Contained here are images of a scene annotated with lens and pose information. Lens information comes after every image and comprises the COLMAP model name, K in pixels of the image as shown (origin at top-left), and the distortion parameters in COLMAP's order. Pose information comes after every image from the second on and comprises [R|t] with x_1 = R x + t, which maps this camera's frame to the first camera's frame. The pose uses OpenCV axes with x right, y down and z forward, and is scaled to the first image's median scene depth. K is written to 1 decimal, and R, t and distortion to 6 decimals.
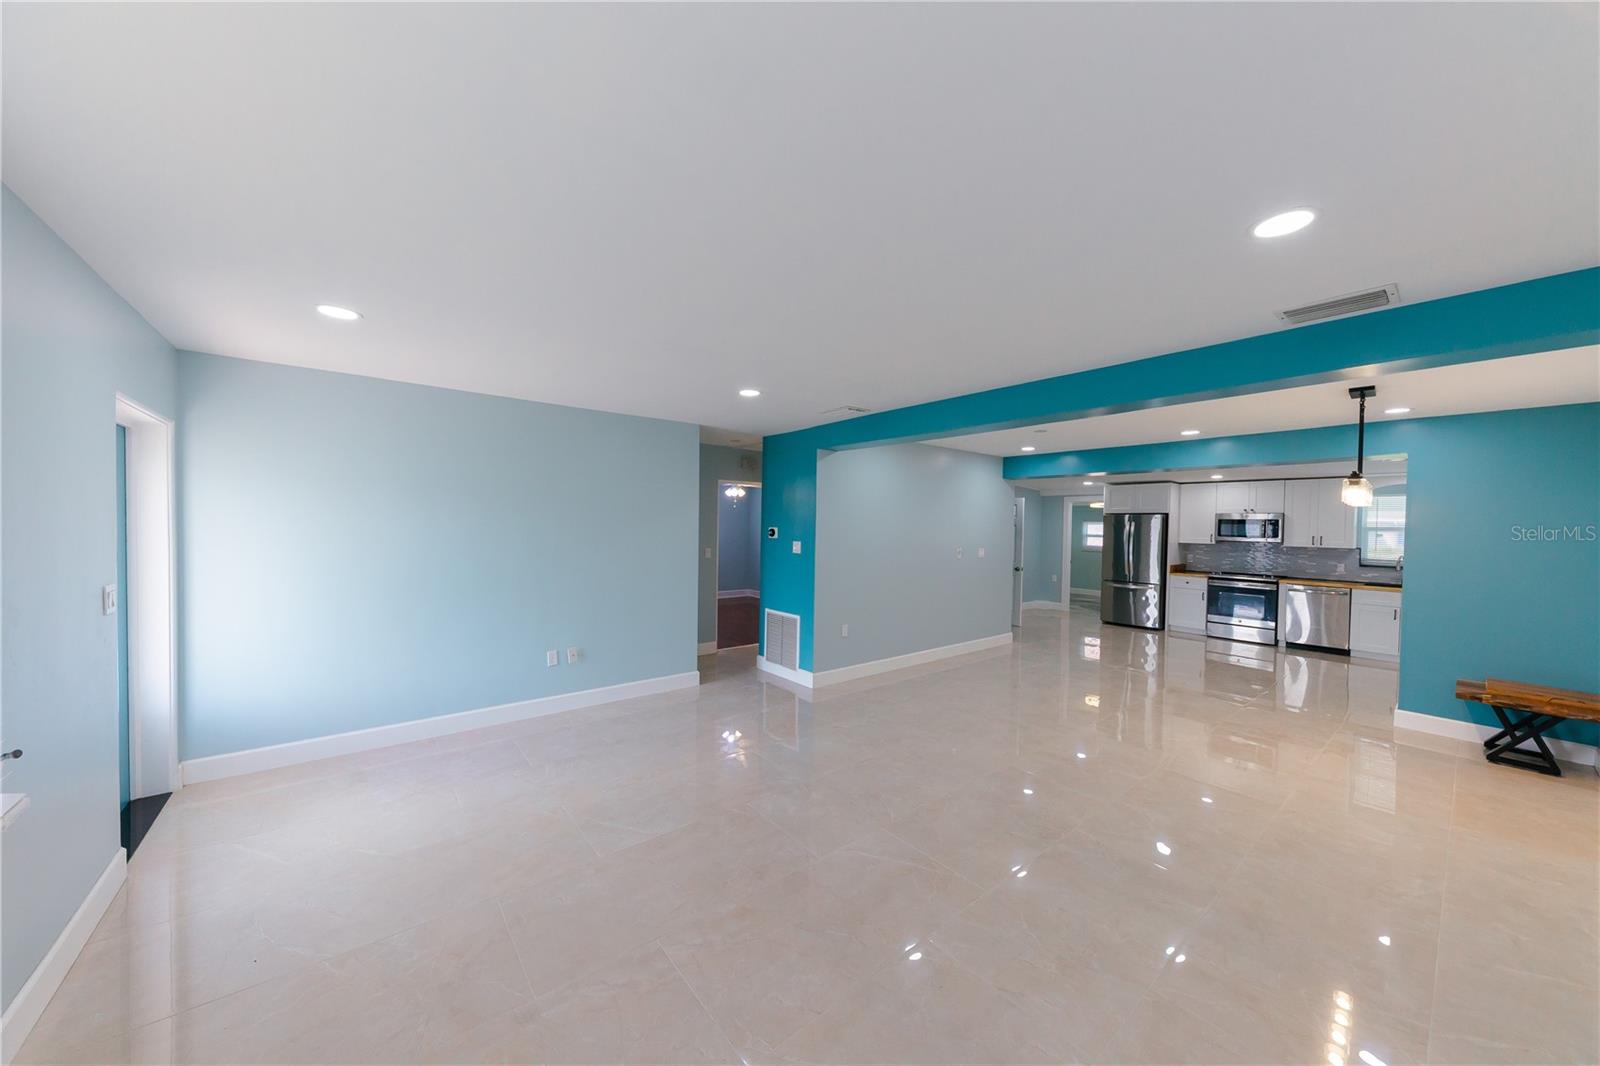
lens RADIAL K [[545.2, 0, 800.6], [0, 545.2, 532.5], [0, 0, 1]] dist [0.010281, -0.003276]
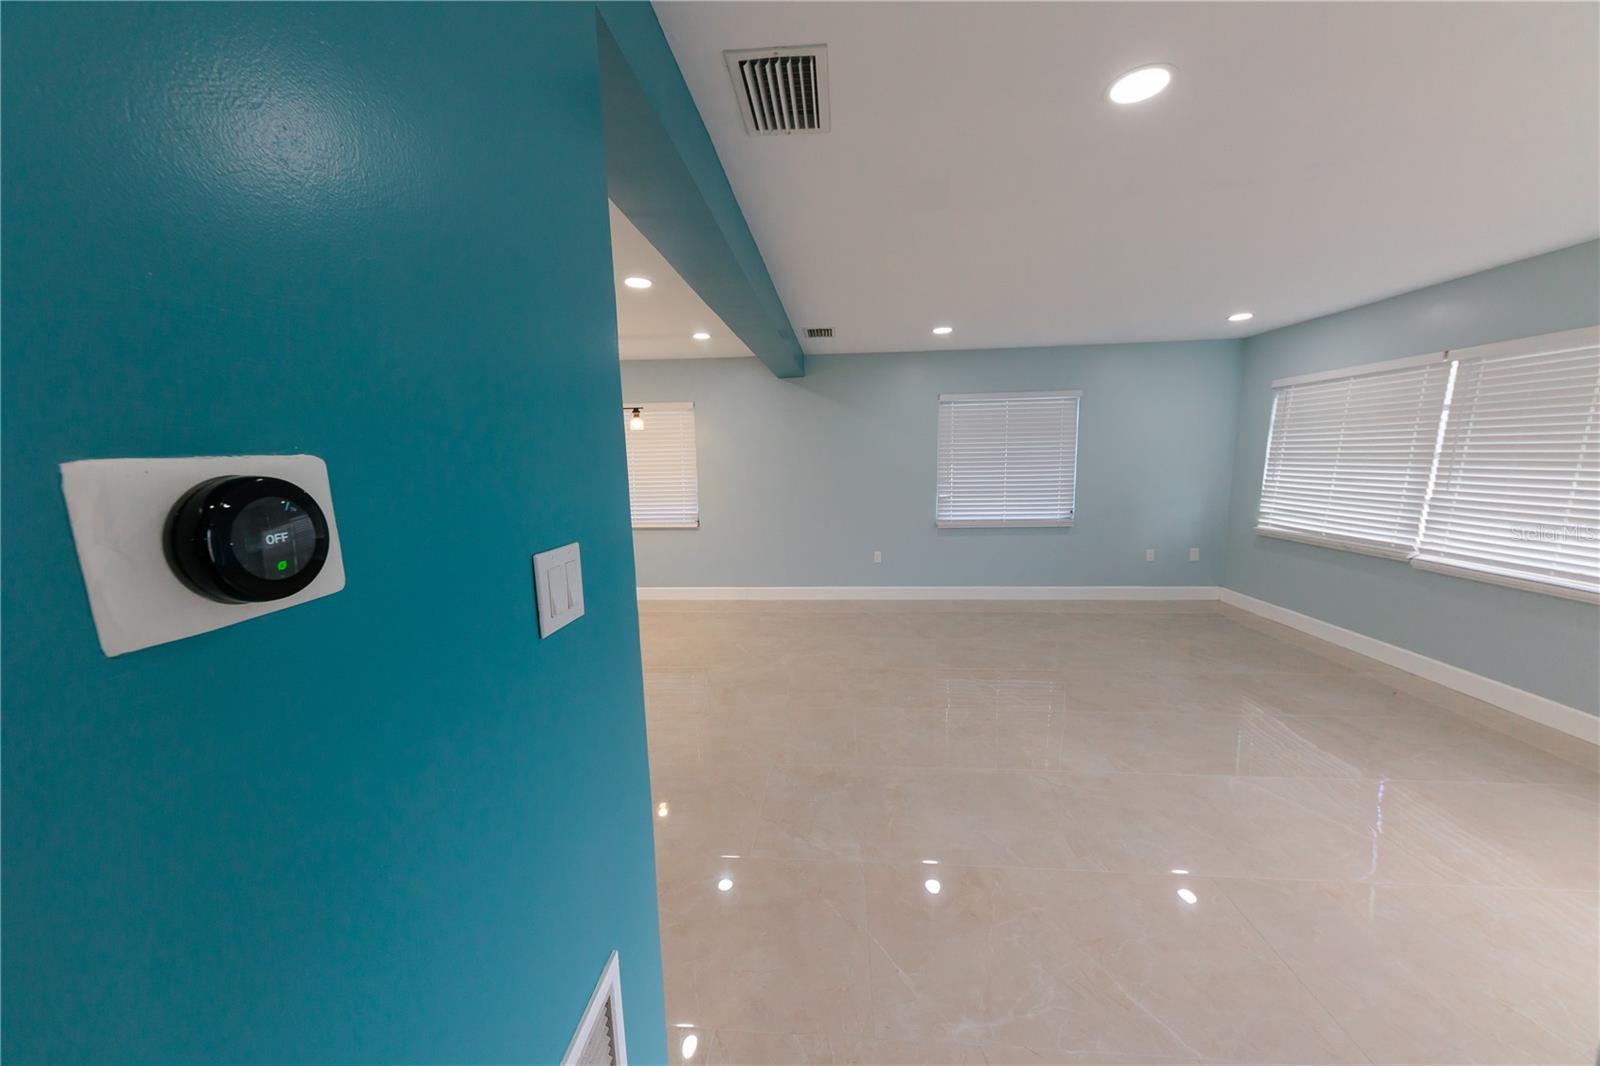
lens RADIAL K [[545.2, 0, 802.0], [0, 545.2, 547.2], [0, 0, 1]] dist [0.010281, -0.003276]
pose [[-0.730114, -0.118727, 0.672931, -0.116596], [0.016086, 0.981531, 0.190627, -0.009171], [-0.683136, 0.150005, -0.714720, 0.769293]]
